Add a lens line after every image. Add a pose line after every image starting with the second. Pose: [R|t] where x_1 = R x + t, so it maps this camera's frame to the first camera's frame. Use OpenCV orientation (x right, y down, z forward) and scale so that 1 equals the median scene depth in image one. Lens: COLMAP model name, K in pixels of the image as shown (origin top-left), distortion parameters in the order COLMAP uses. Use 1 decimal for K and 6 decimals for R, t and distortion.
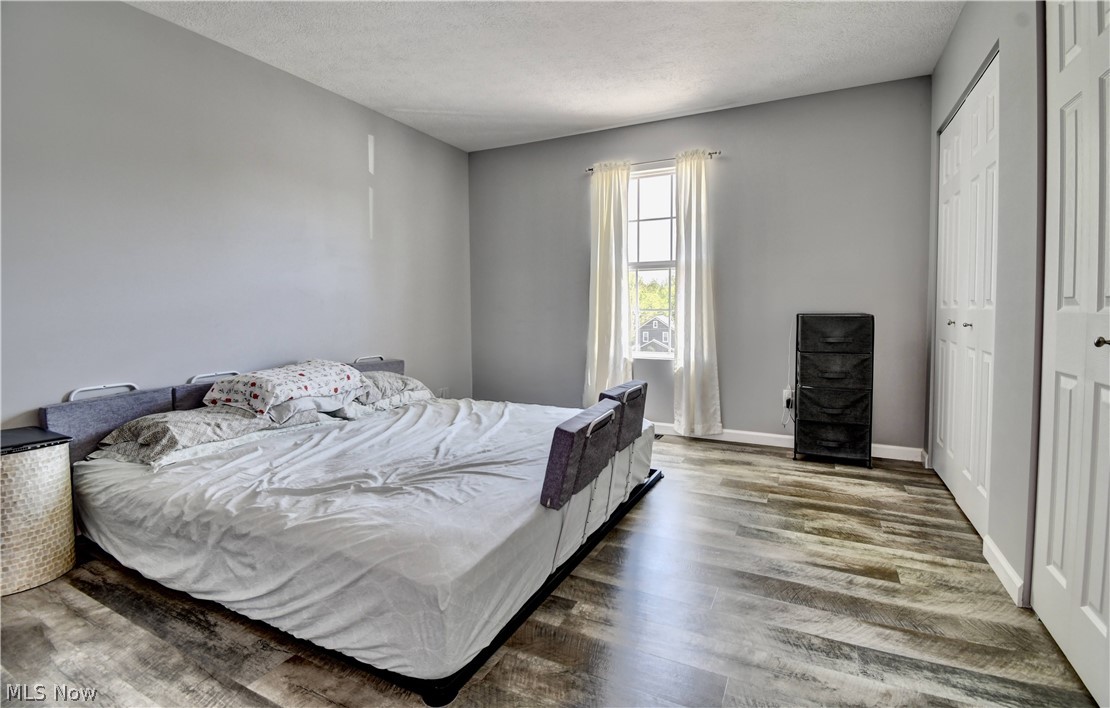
lens RADIAL K [[507.9, 0, 556.0], [0, 507.9, 348.7], [0, 0, 1]] dist [-0.001354, -0.000265]
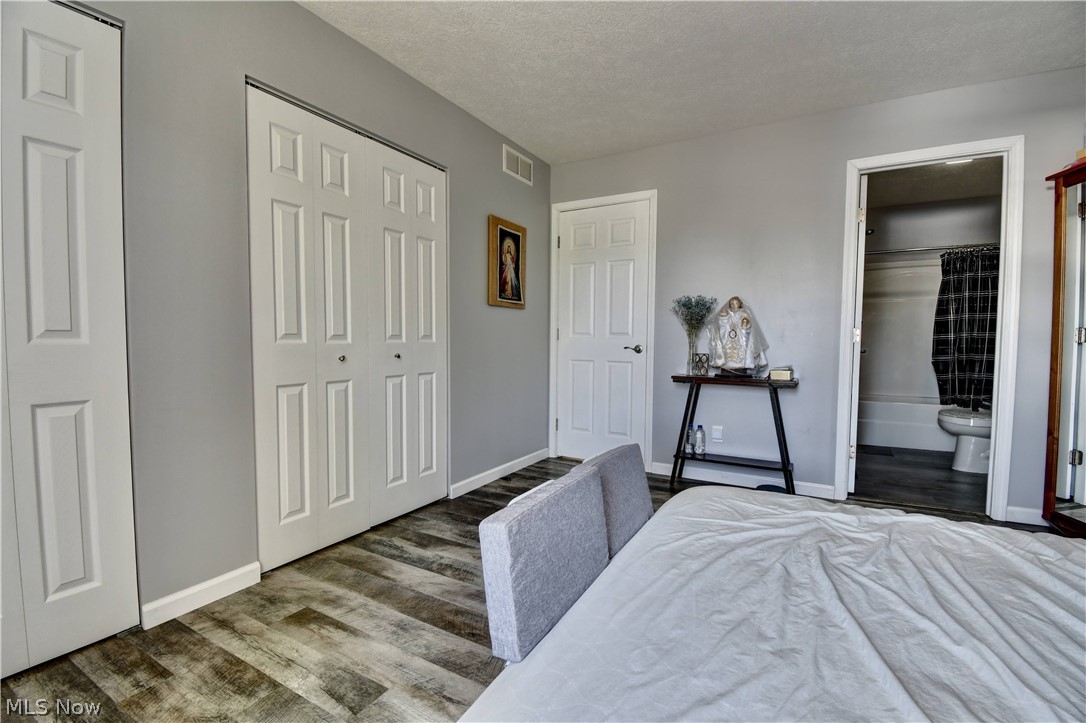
lens RADIAL K [[471.5, 0, 541.6], [0, 471.5, 352.6], [0, 0, 1]] dist [-0.000451, -0.000070]
pose [[-0.999312, 0.000843, 0.037066, 0.163674], [0.004438, 0.995273, 0.097018, -0.137258], [-0.036809, 0.097116, -0.994592, 1.833812]]
